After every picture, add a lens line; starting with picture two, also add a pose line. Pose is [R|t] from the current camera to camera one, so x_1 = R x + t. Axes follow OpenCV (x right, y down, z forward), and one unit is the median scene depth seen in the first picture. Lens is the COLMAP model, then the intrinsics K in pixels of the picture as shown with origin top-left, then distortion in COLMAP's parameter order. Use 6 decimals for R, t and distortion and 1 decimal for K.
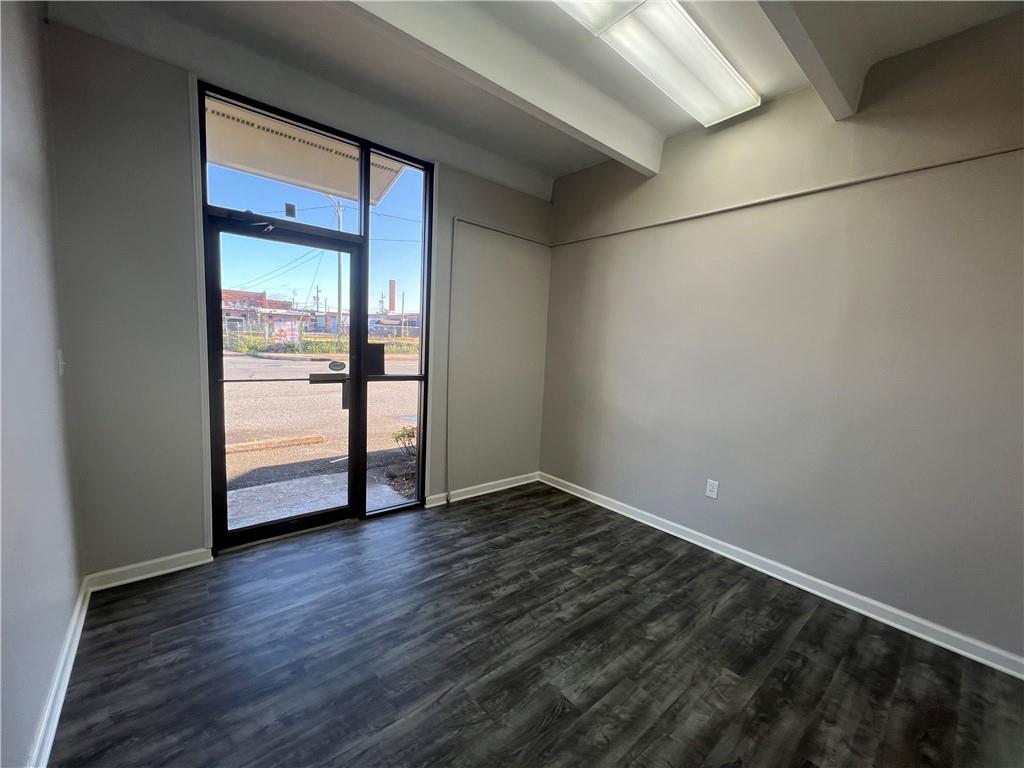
lens RADIAL K [[410.7, 0, 513.6], [0, 410.7, 386.2], [0, 0, 1]] dist [0.000224, 0.000250]
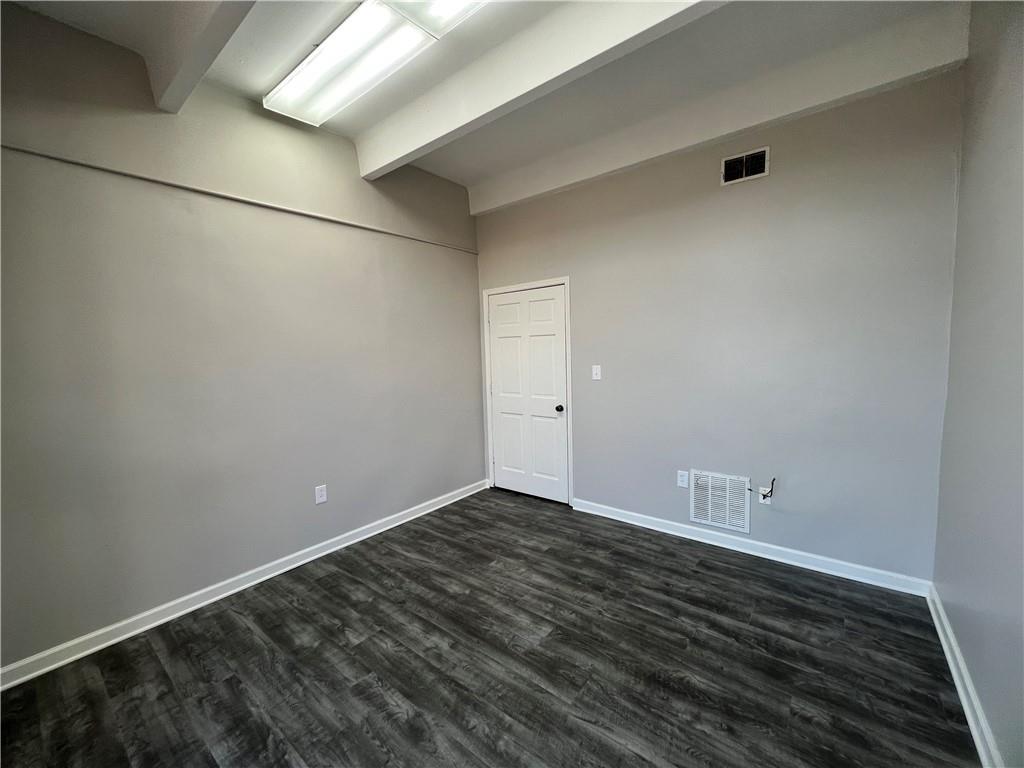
lens RADIAL K [[410.7, 0, 513.6], [0, 410.7, 386.2], [0, 0, 1]] dist [0.000224, 0.000250]
pose [[-0.191487, -0.127783, 0.973141, -0.728978], [0.129342, 0.979557, 0.154077, -0.134592], [-0.972936, 0.155371, -0.171044, 0.908306]]
